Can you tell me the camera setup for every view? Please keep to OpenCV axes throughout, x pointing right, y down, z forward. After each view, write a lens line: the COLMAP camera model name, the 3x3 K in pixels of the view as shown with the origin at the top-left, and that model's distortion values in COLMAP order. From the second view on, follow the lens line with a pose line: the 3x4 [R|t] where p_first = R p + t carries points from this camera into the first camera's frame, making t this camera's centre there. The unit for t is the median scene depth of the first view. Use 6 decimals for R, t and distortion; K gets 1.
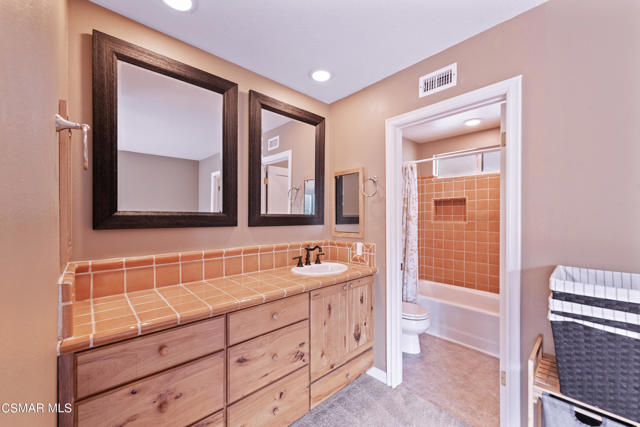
lens RADIAL K [[251.9, 0, 321.2], [0, 251.9, 218.0], [0, 0, 1]] dist [0.011996, -0.000196]
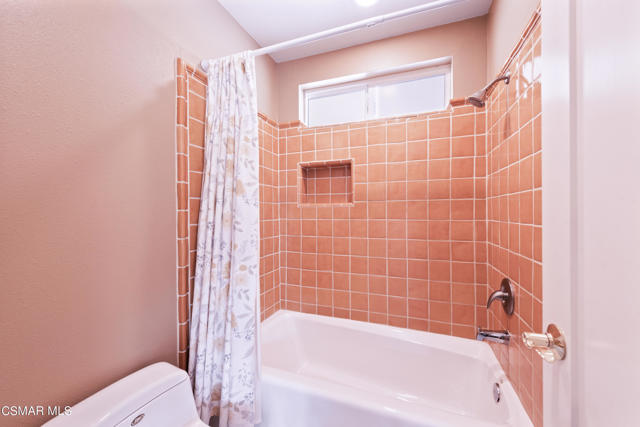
lens RADIAL K [[251.9, 0, 319.6], [0, 251.9, 212.5], [0, 0, 1]] dist [0.011996, -0.000196]
pose [[0.901771, -0.002867, 0.432204, 0.253700], [0.006659, 0.999951, -0.007260, 0.037804], [-0.432162, 0.009425, 0.901747, 0.503832]]
